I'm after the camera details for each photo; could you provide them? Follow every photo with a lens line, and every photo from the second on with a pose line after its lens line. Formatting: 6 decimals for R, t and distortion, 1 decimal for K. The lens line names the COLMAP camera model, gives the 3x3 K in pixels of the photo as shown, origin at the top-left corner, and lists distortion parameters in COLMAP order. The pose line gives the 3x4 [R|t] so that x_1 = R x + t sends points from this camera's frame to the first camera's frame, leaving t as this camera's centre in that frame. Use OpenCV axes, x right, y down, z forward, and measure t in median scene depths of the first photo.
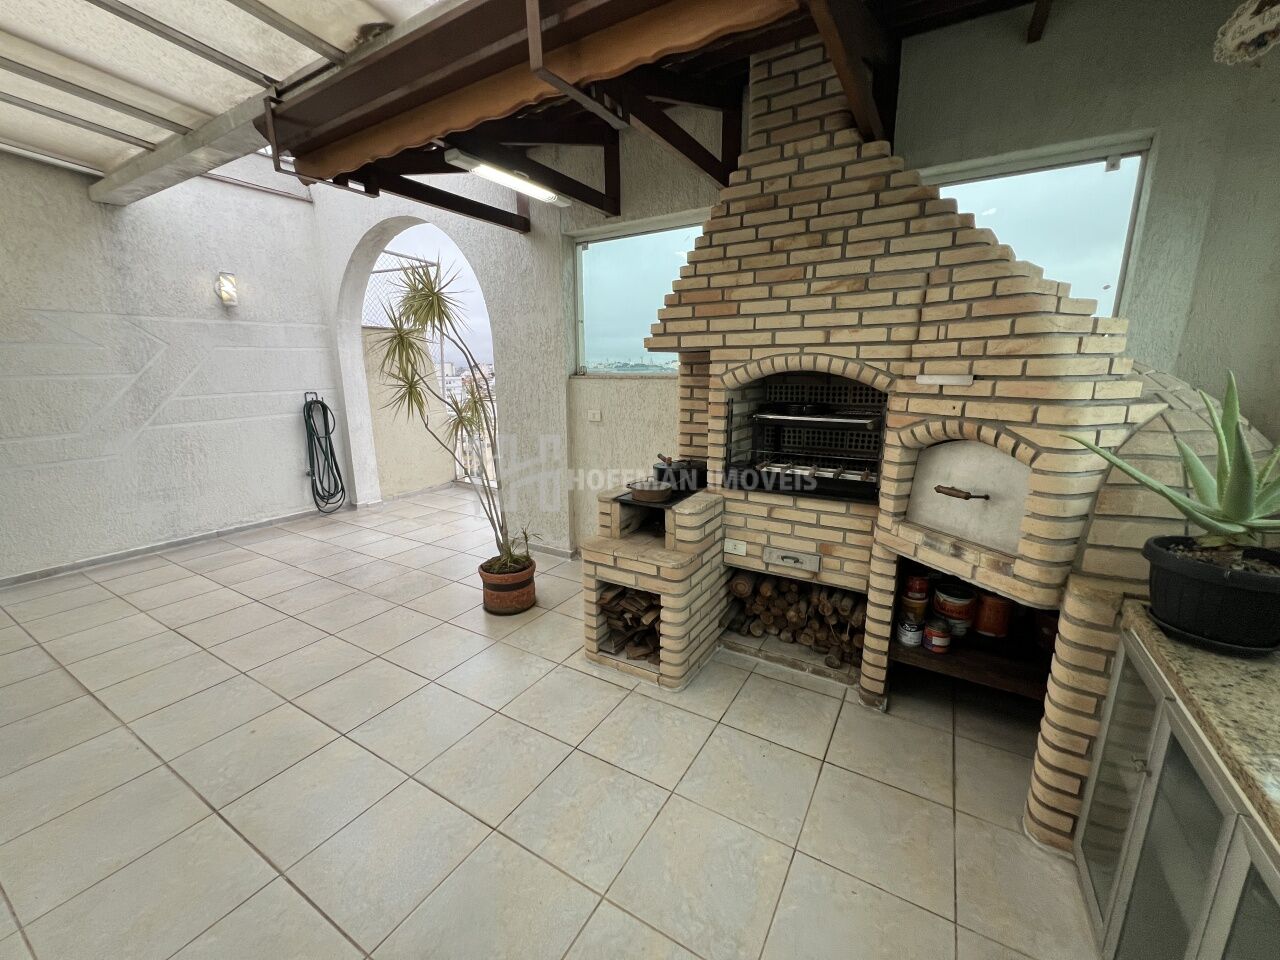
lens RADIAL K [[512.8, 0, 640.1], [0, 512.8, 482.9], [0, 0, 1]] dist [-0.002150, 0.000392]
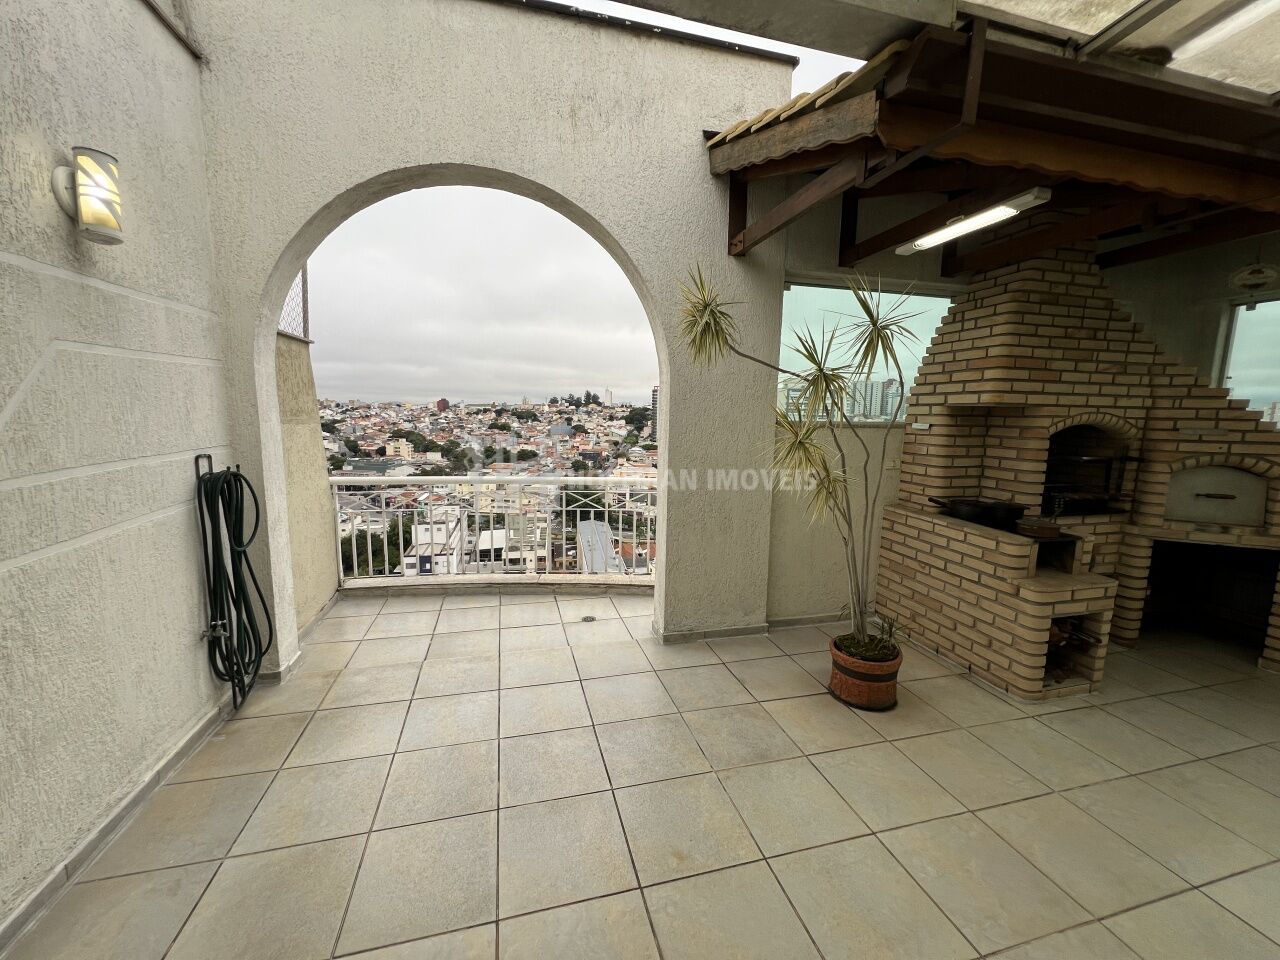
lens RADIAL K [[512.8, 0, 639.9], [0, 512.8, 482.6], [0, 0, 1]] dist [-0.002150, 0.000392]
pose [[0.699314, -0.081512, 0.710152, -1.495671], [0.134715, 0.990703, -0.018945, -0.195372], [-0.702006, 0.108917, 0.703793, 0.872570]]
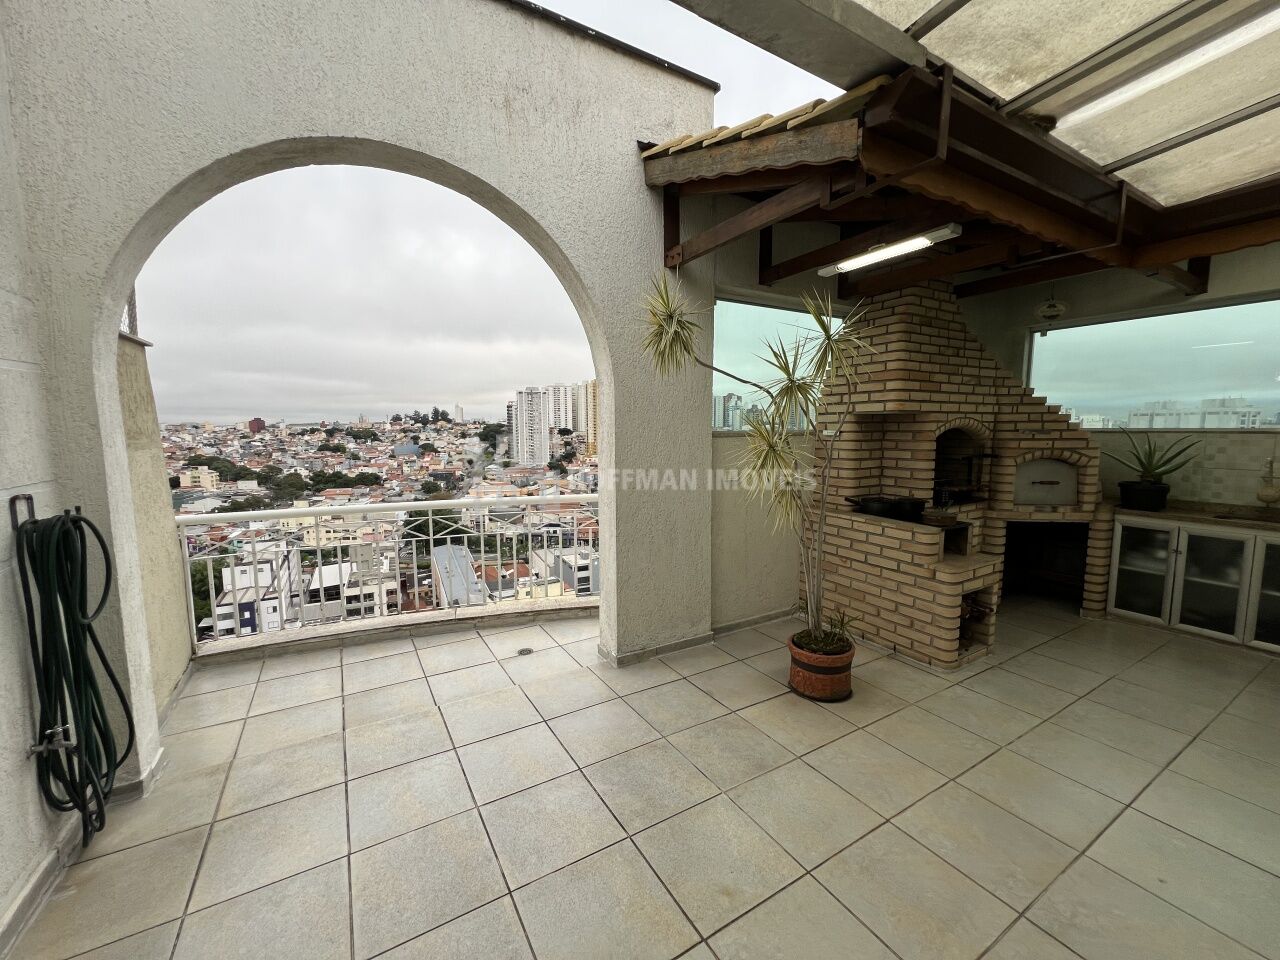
lens RADIAL K [[512.8, 0, 640.6], [0, 512.8, 482.5], [0, 0, 1]] dist [-0.002150, 0.000392]
pose [[0.477363, -0.091407, 0.873939, -1.584716], [0.192192, 0.981355, -0.002337, -0.232966], [-0.857431, 0.169080, 0.486030, 1.079557]]
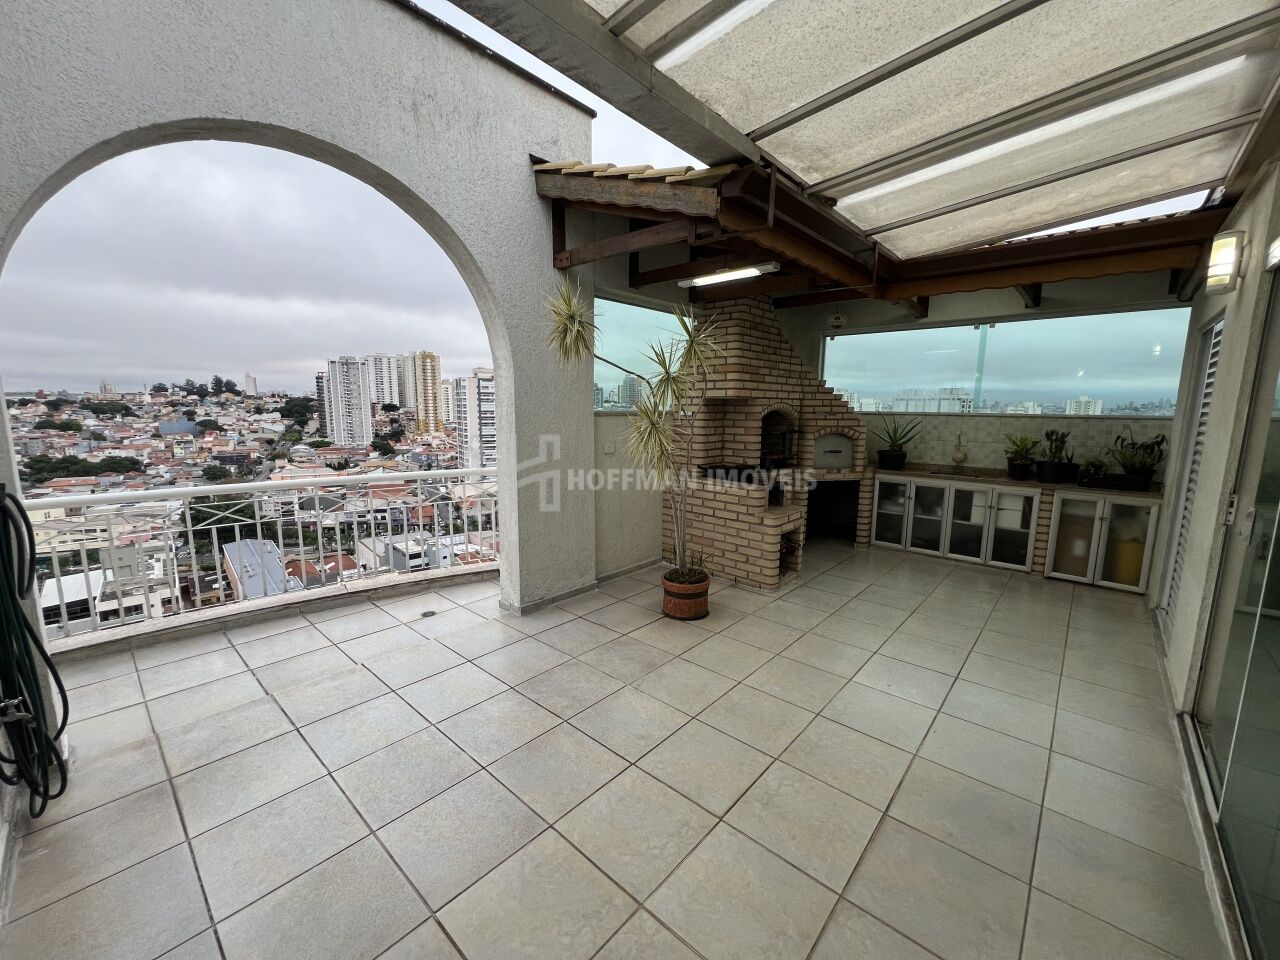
lens RADIAL K [[512.8, 0, 641.3], [0, 512.8, 482.7], [0, 0, 1]] dist [-0.002150, 0.000392]
pose [[0.190044, -0.139967, 0.971747, -1.864209], [0.202458, 0.974099, 0.100712, -0.247647], [-0.960674, 0.177598, 0.213459, 1.112807]]
